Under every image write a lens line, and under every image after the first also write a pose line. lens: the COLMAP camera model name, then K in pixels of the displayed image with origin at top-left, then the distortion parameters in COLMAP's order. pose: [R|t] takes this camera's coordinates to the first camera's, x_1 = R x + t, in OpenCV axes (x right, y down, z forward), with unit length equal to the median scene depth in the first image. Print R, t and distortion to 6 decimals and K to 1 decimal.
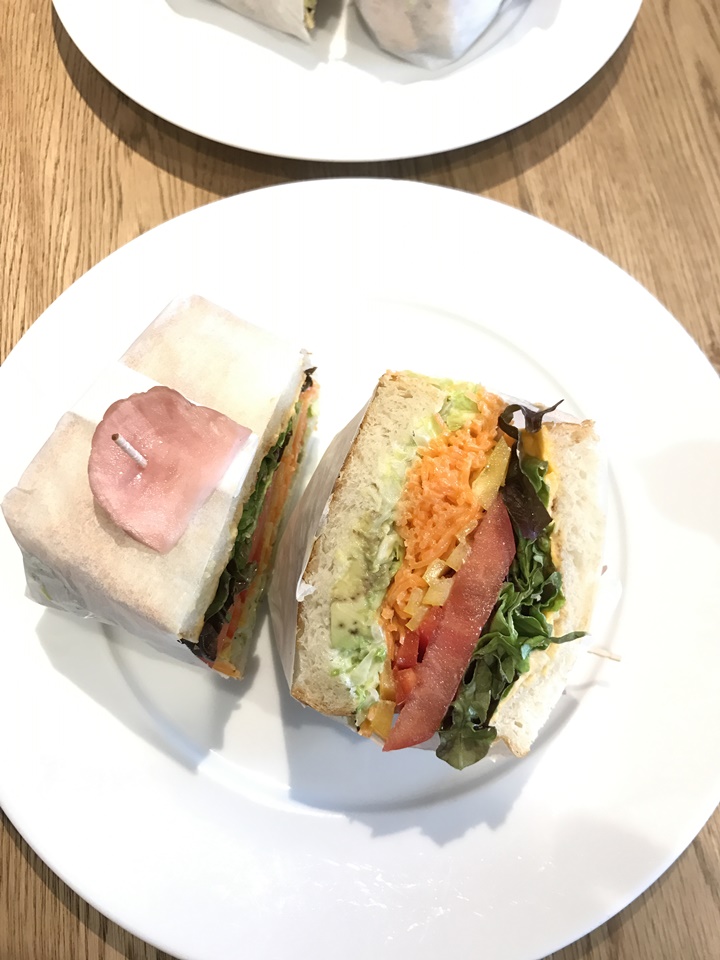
lens RADIAL K [[772.8, 0, 360.0], [0, 772.8, 480.0], [0, 0, 1]] dist [0.000660, -0.001584]
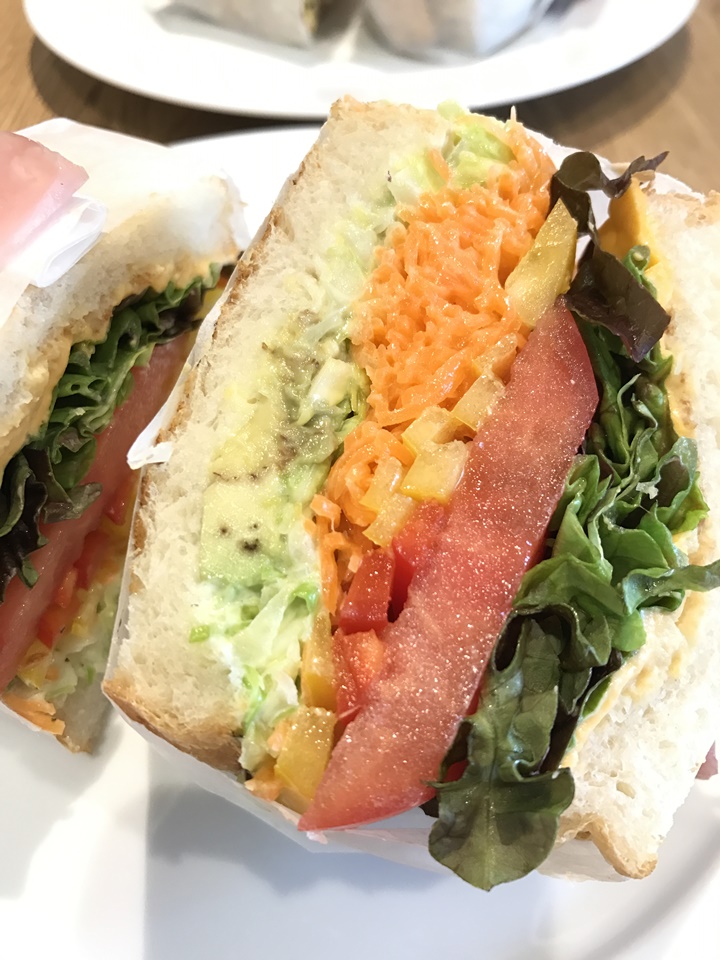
lens RADIAL K [[818.5, 0, 360.0], [0, 818.5, 480.0], [0, 0, 1]] dist [-0.016308, -0.002694]
pose [[0.998741, 0.019245, -0.046324, 0.078270], [-0.031972, 0.955811, -0.292237, 0.296215], [0.038653, 0.293350, 0.955223, 0.525578]]
